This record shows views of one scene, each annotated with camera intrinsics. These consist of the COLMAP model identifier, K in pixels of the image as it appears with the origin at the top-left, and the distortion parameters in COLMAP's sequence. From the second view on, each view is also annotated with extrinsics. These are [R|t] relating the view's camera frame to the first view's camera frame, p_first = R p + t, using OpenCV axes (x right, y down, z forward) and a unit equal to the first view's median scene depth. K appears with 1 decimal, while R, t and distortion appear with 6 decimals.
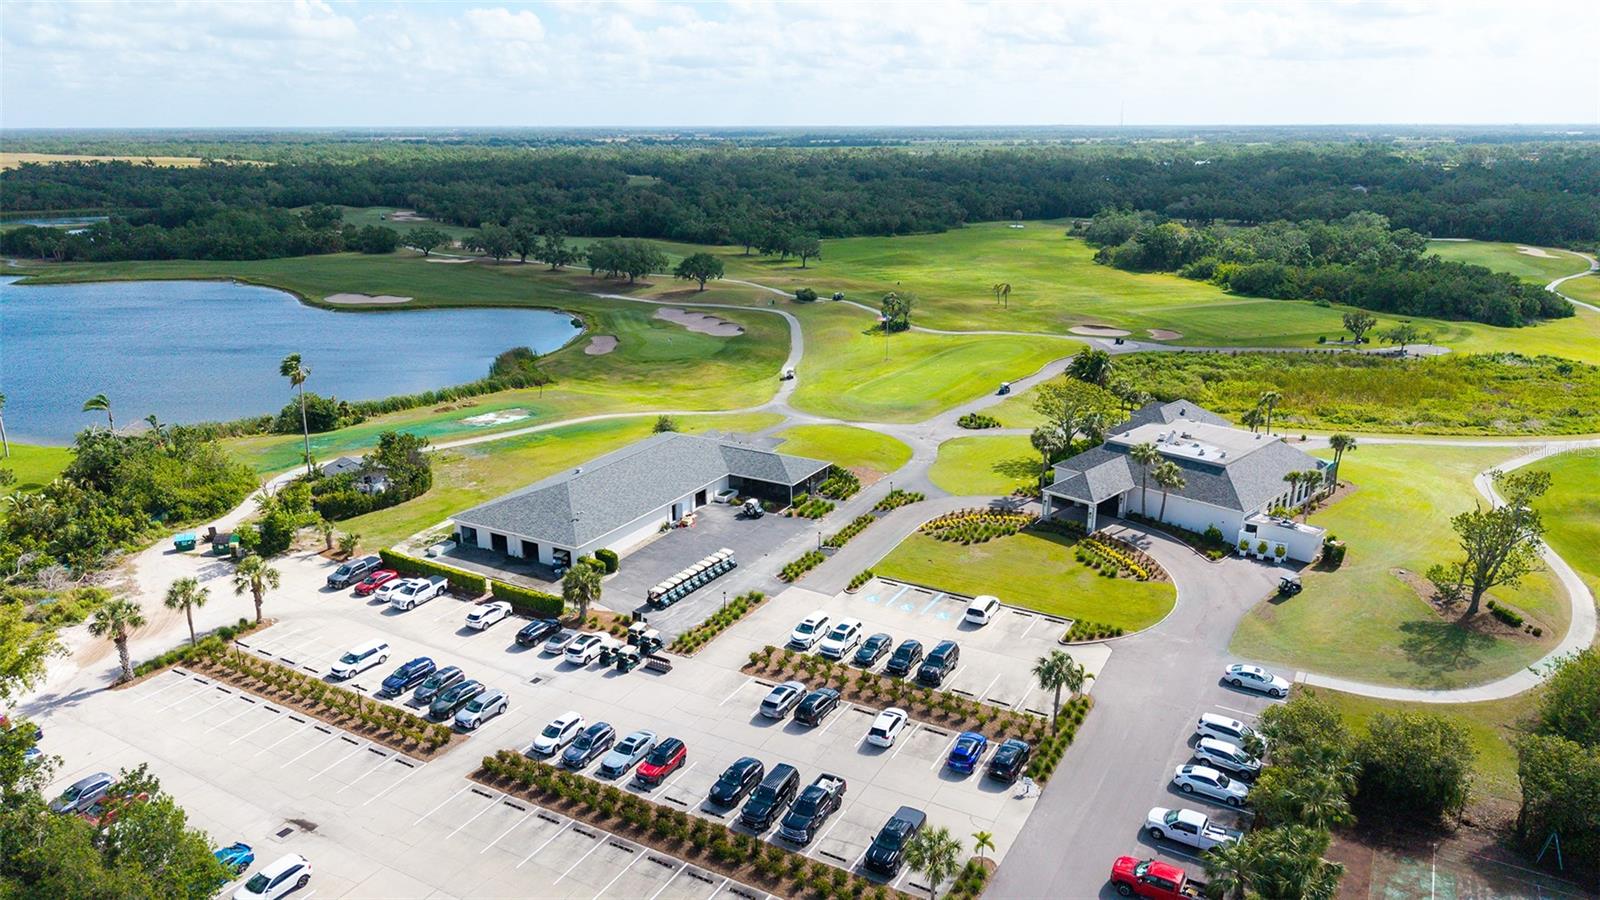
lens RADIAL K [[1086.1, 0, 805.5], [0, 1086.1, 449.6], [0, 0, 1]] dist [0.025514, -0.037268]
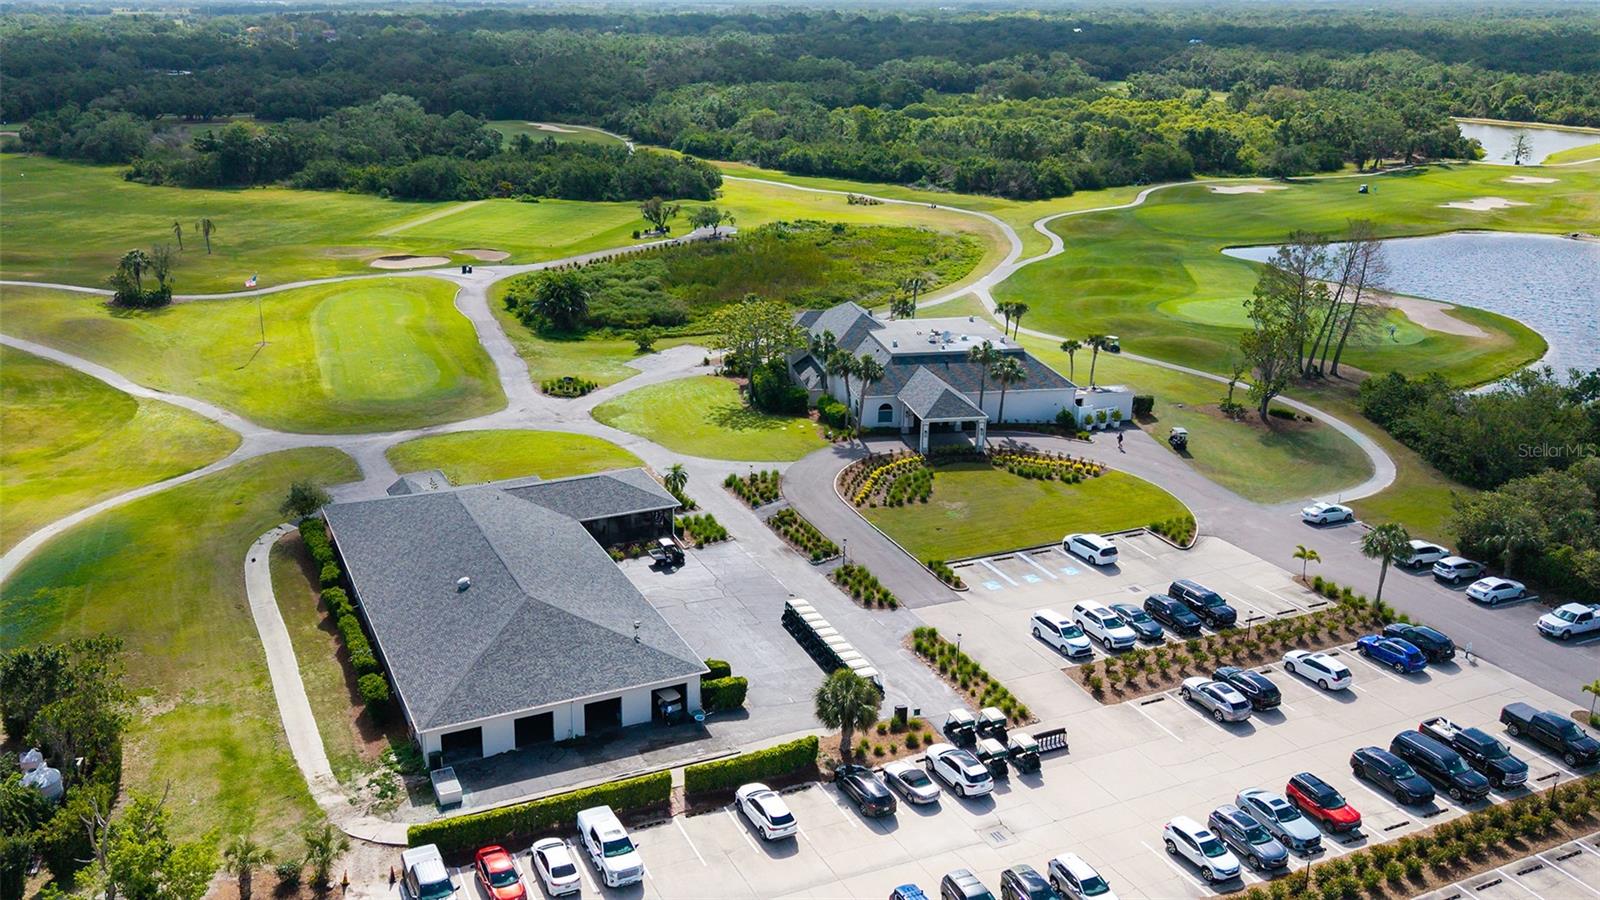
lens RADIAL K [[1348.4, 0, 795.2], [0, 1348.4, 450.7], [0, 0, 1]] dist [0.006281, 0.000792]
pose [[0.583850, -0.251239, 0.772010, -0.866689], [0.223158, 0.963947, 0.144933, -0.149878], [-0.780590, 0.087661, 0.618866, 0.569887]]
